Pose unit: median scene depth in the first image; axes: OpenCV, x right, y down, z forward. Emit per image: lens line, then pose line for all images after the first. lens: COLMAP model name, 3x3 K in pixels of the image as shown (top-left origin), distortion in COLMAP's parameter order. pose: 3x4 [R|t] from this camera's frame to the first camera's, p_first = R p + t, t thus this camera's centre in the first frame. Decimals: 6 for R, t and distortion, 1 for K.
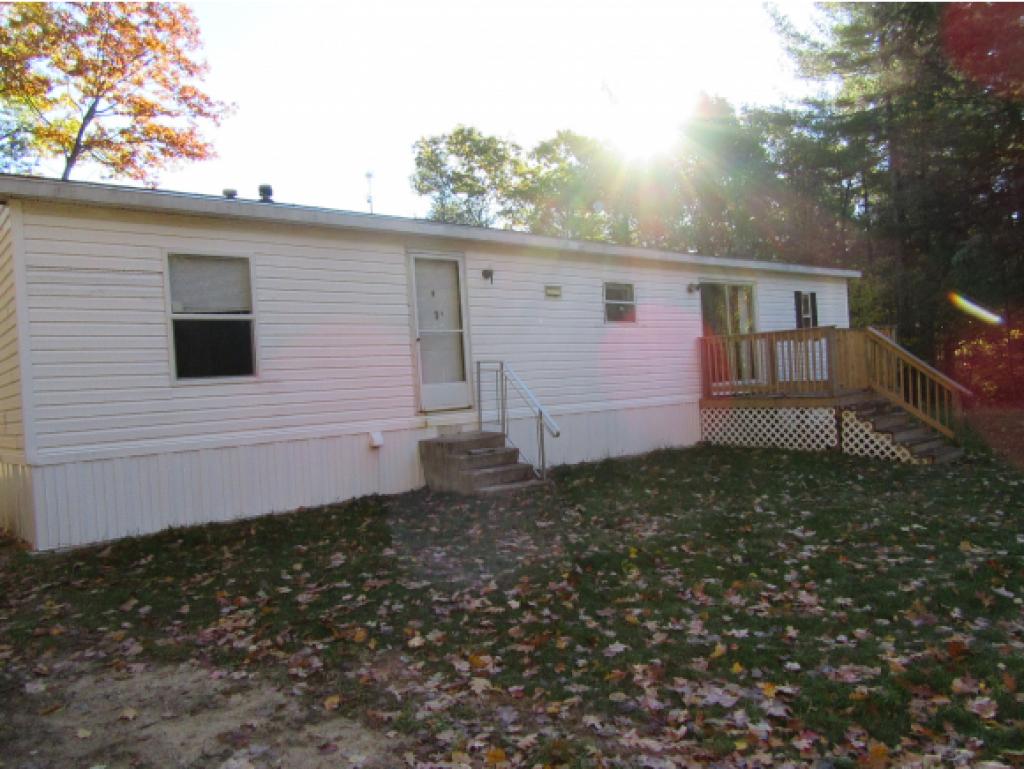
lens RADIAL K [[756.3, 0, 510.6], [0, 756.3, 387.5], [0, 0, 1]] dist [-0.007120, 0.015423]
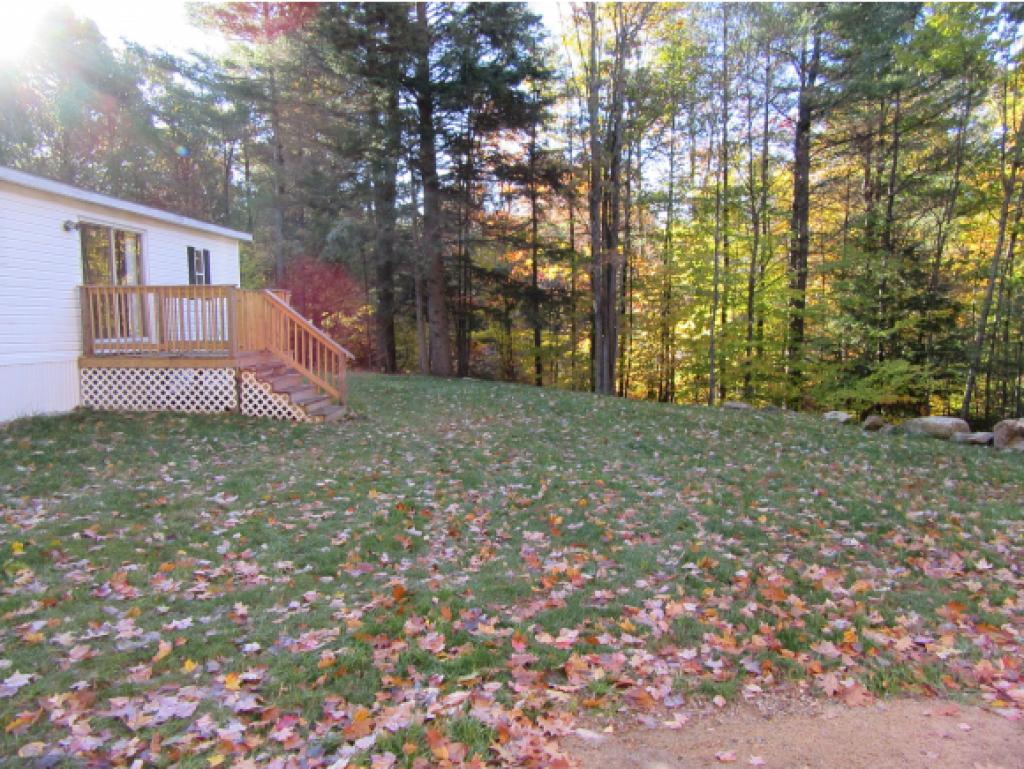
lens RADIAL K [[756.3, 0, 510.6], [0, 756.3, 387.5], [0, 0, 1]] dist [-0.007120, 0.015423]
pose [[0.705974, -0.006160, 0.708211, -0.029224], [-0.027655, 0.998960, 0.036256, 0.011325], [-0.707697, -0.045181, 0.705070, 0.102304]]
